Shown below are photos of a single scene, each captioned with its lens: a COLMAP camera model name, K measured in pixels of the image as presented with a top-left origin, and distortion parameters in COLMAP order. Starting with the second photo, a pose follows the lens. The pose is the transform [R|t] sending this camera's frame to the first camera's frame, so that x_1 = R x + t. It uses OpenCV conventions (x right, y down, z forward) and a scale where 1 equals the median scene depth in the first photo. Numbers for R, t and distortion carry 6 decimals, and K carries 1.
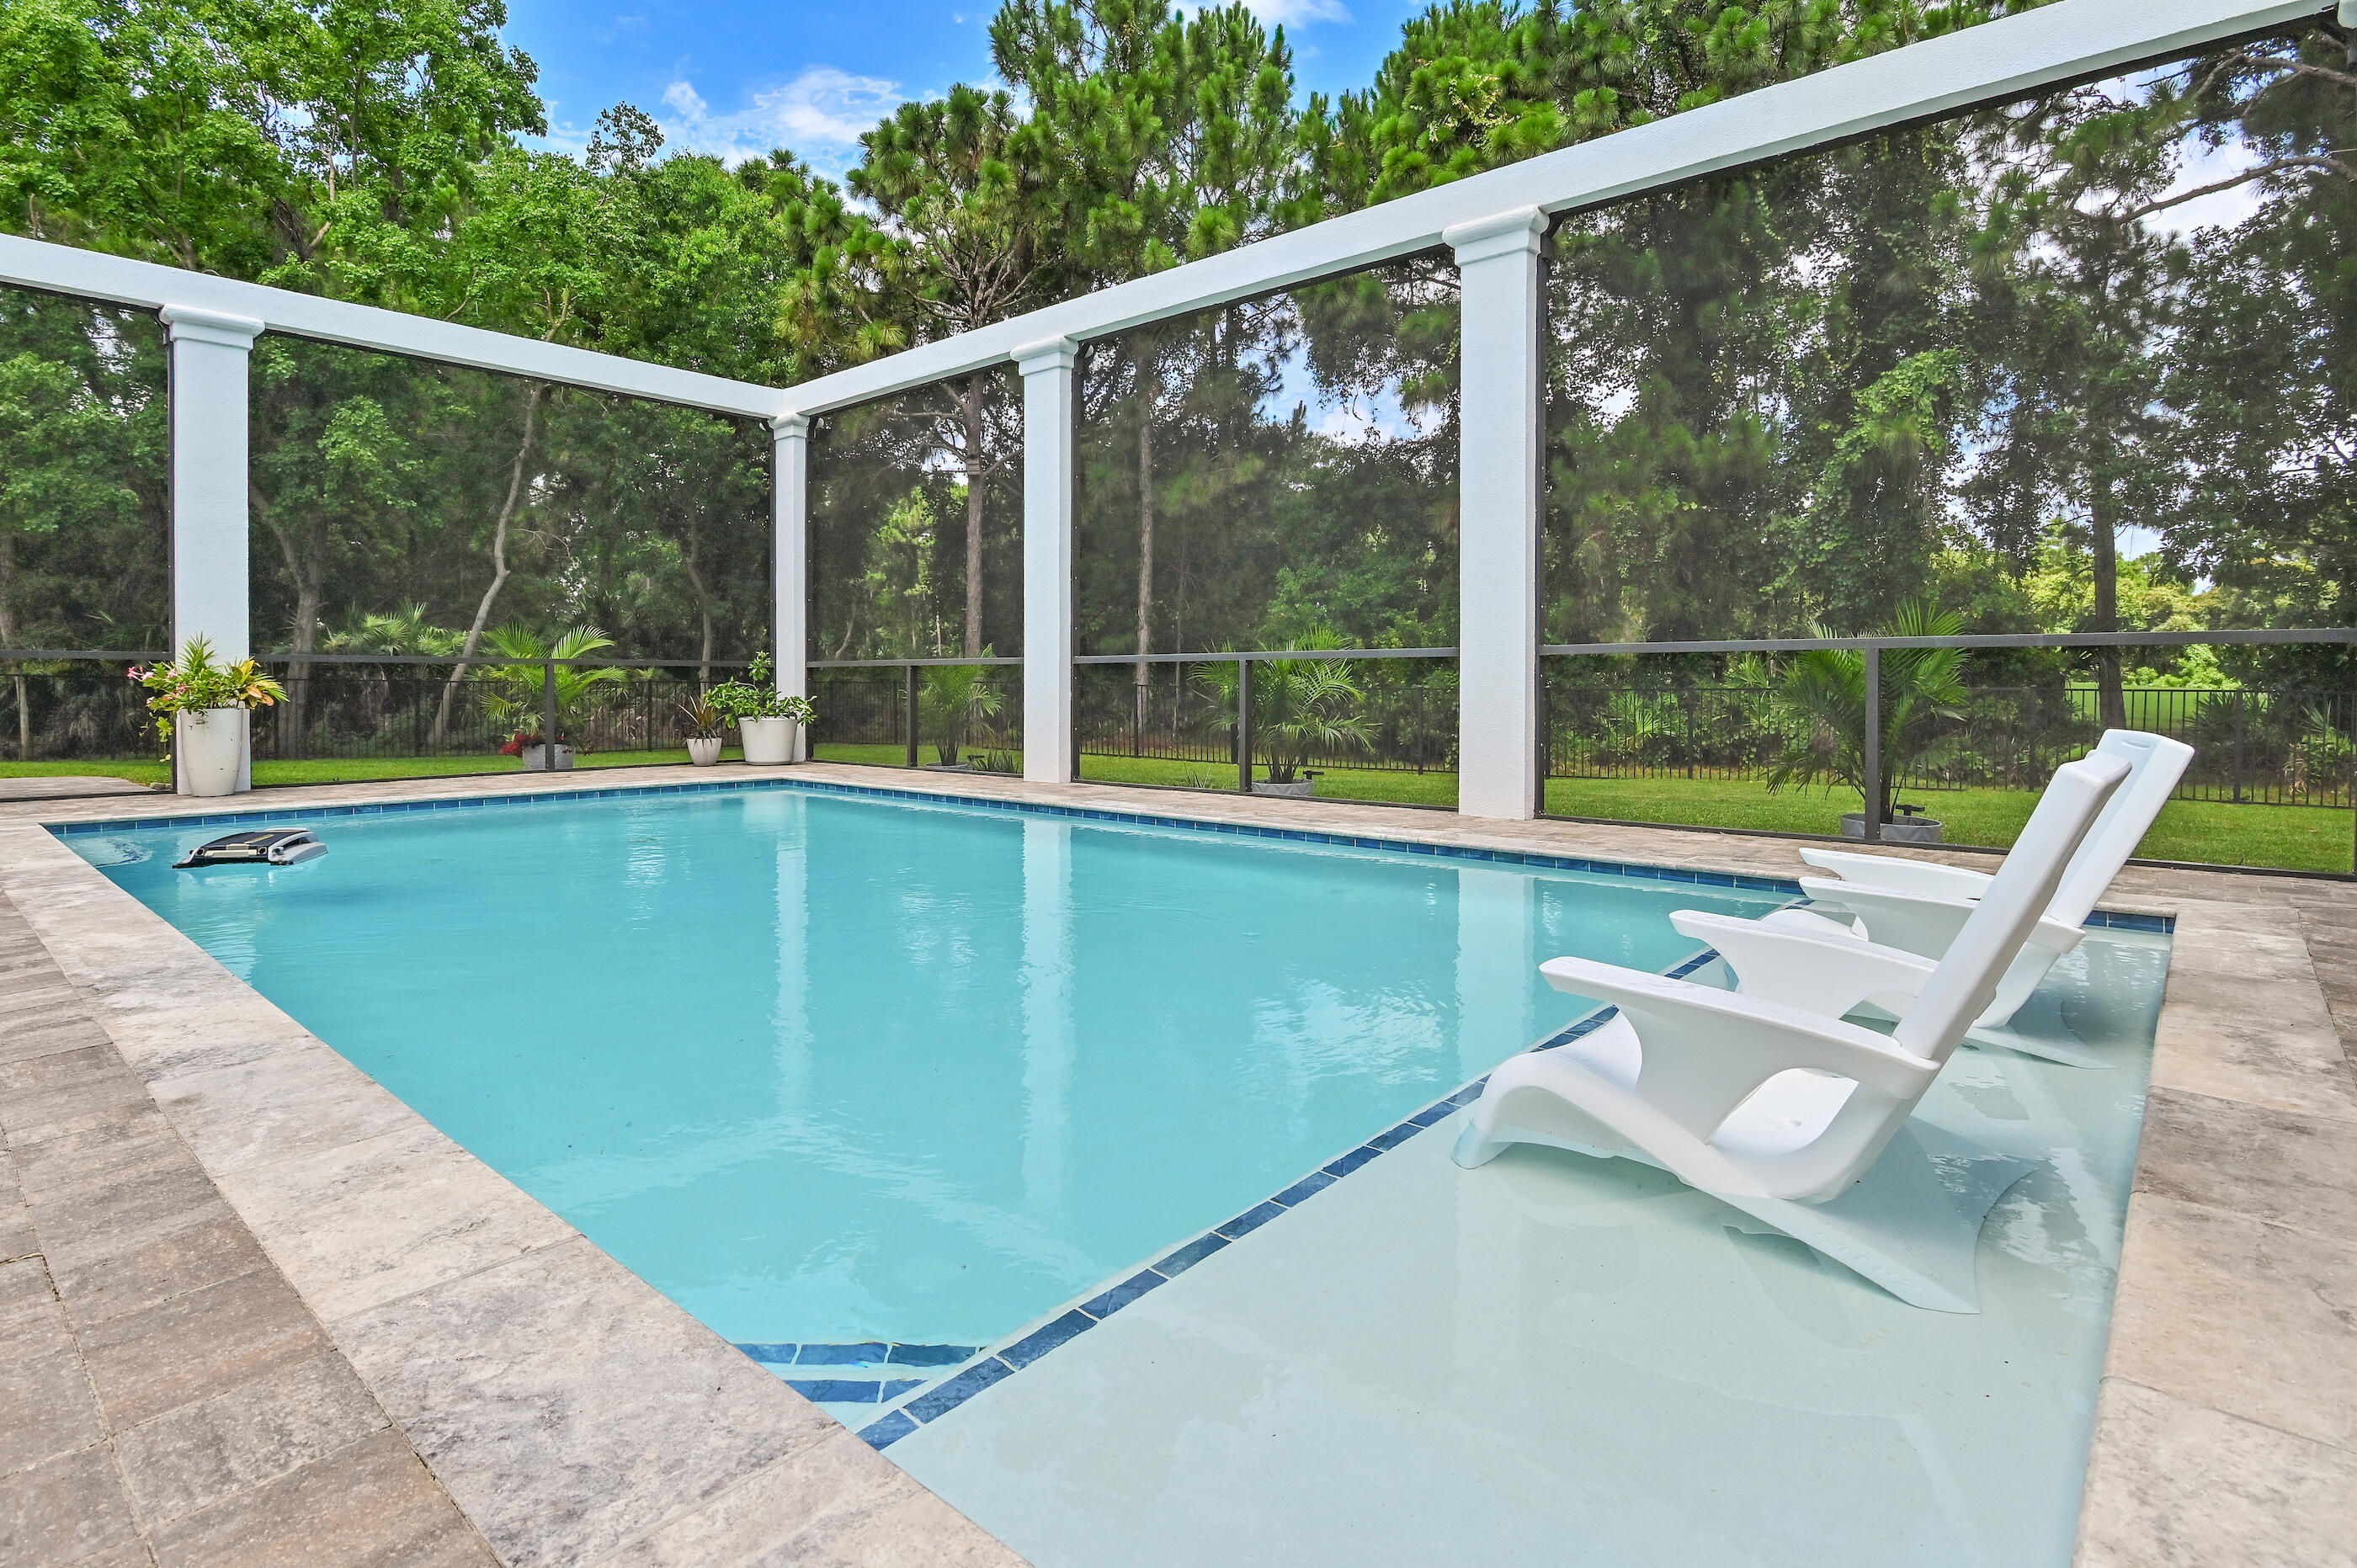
lens RADIAL K [[1172.6, 0, 1194.3], [0, 1172.6, 737.8], [0, 0, 1]] dist [-0.020242, -0.000404]
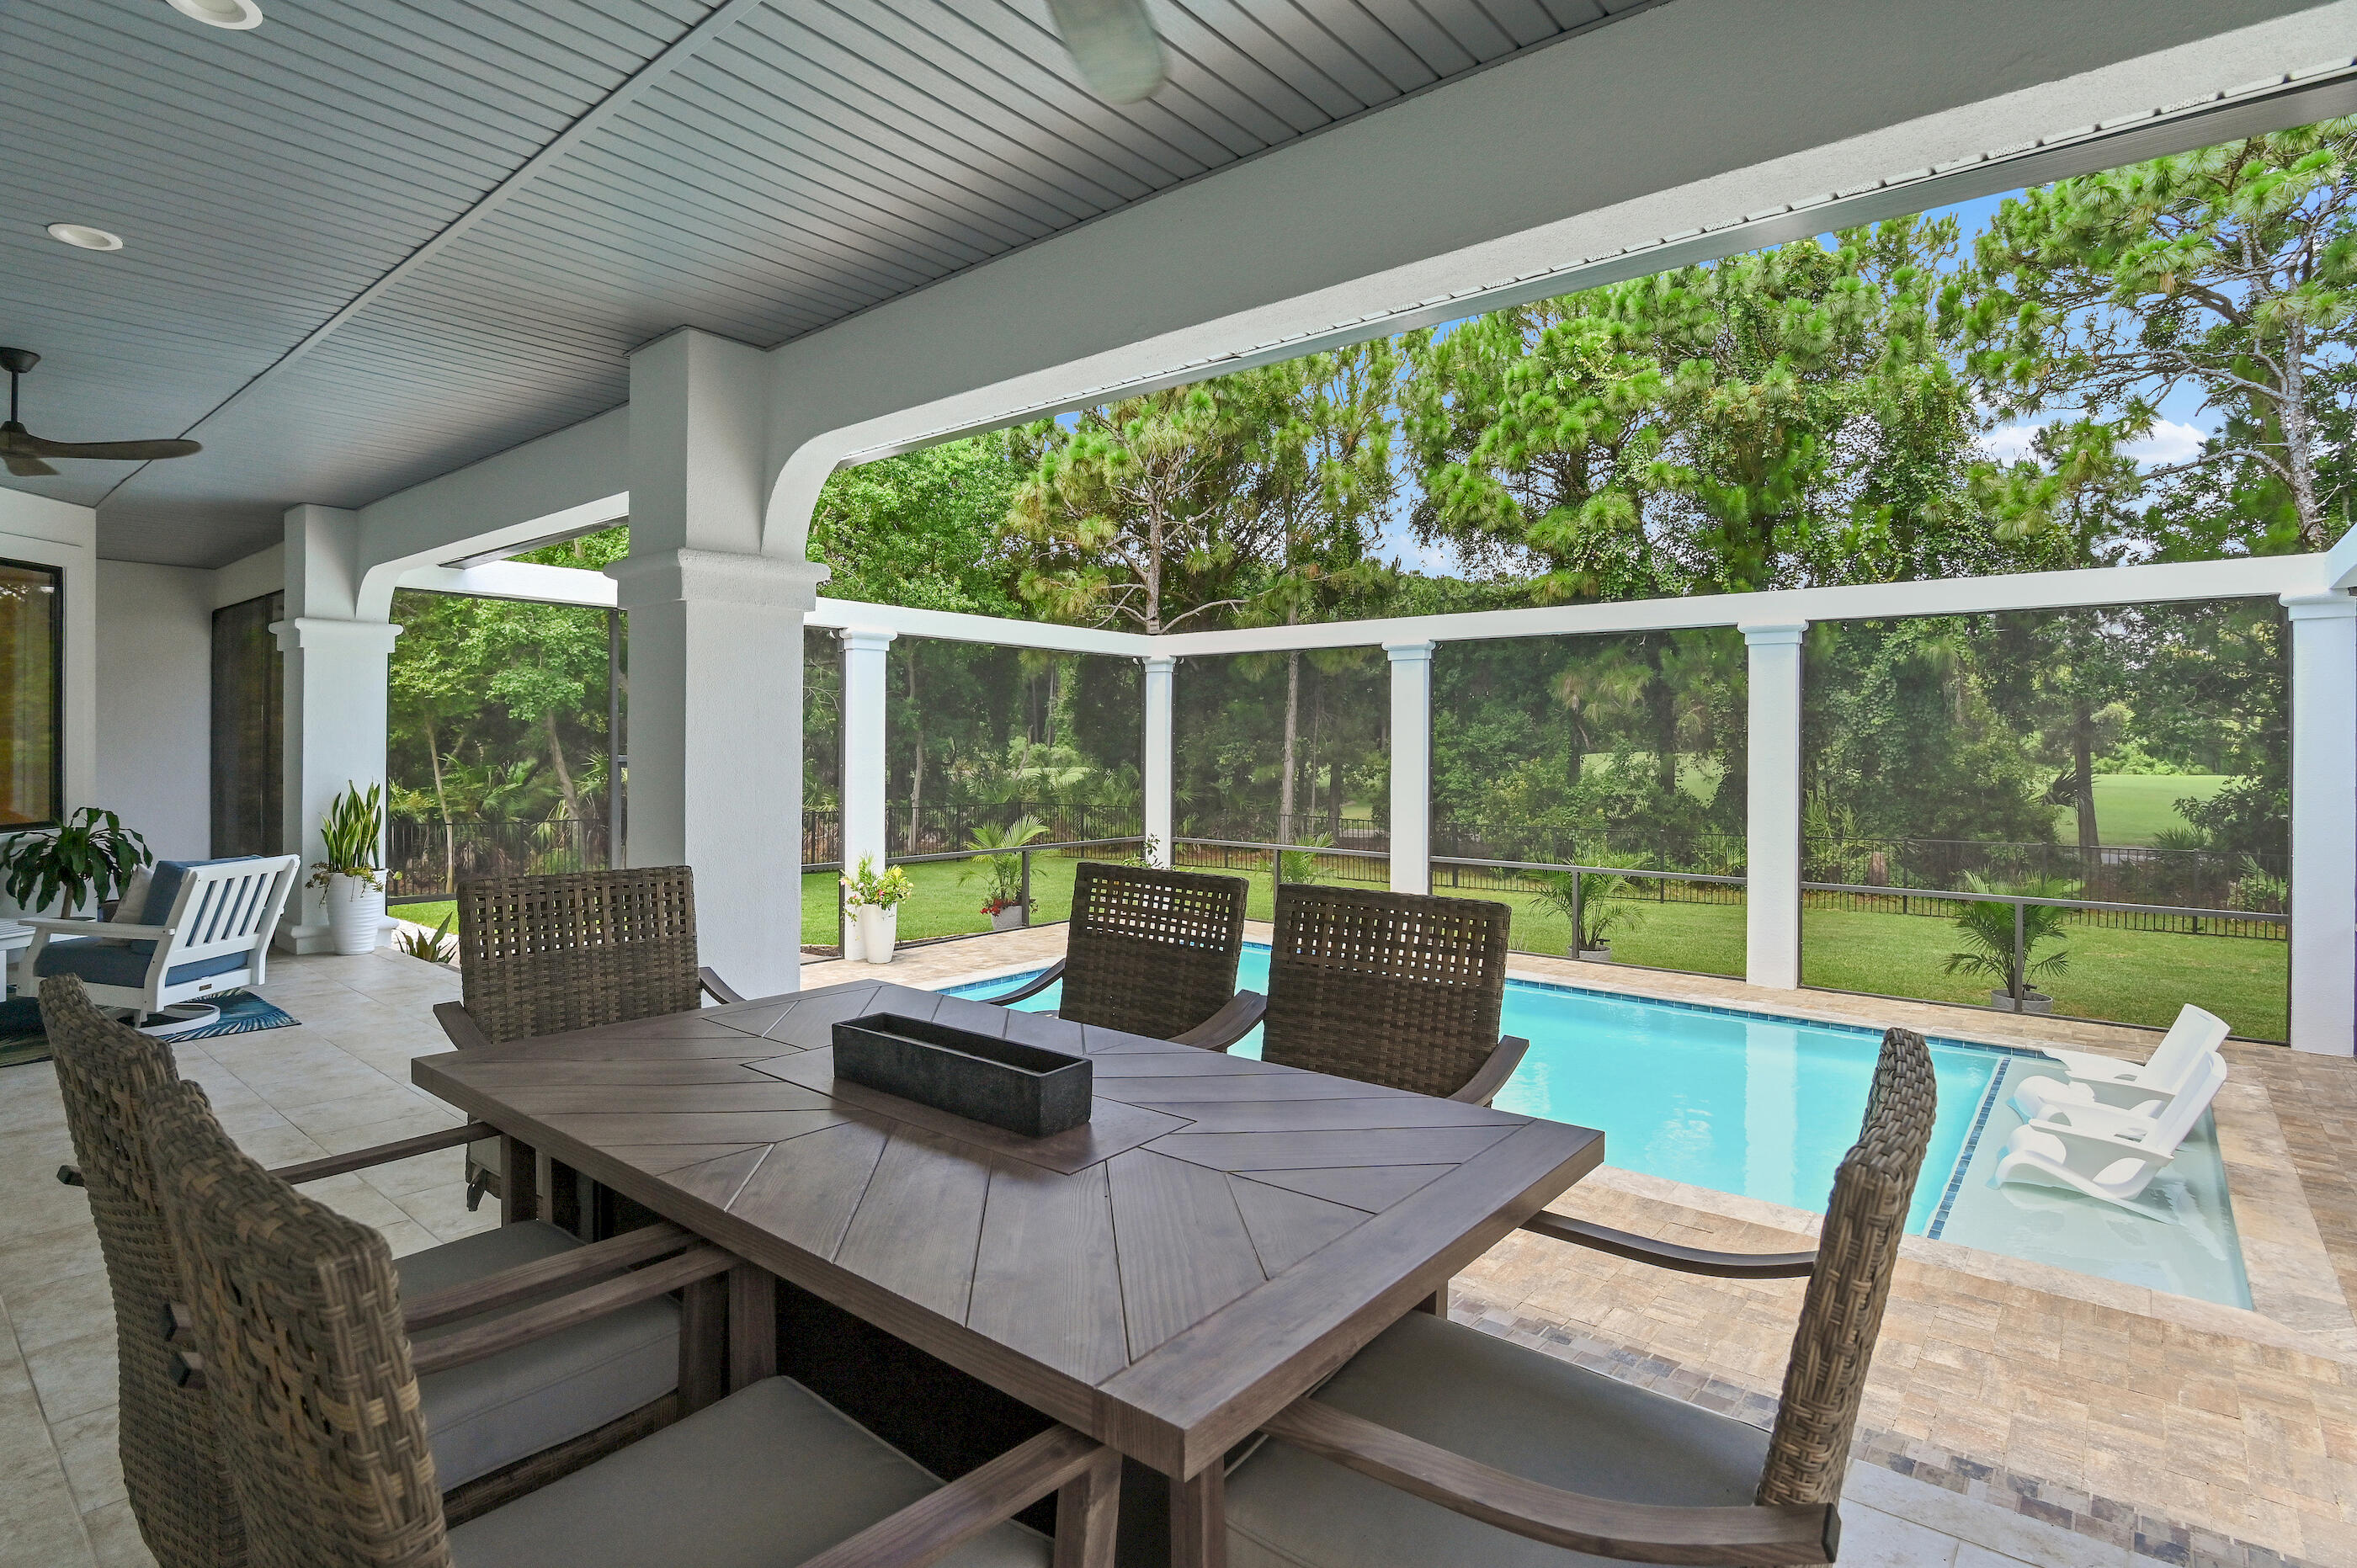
lens RADIAL K [[1172.6, 0, 1177.9], [0, 1172.6, 768.9], [0, 0, 1]] dist [-0.020242, -0.000404]
pose [[0.999514, 0.004188, 0.030905, -0.246079], [-0.003657, 0.999845, -0.017224, -0.081085], [-0.030972, 0.017102, 0.999374, -0.236900]]
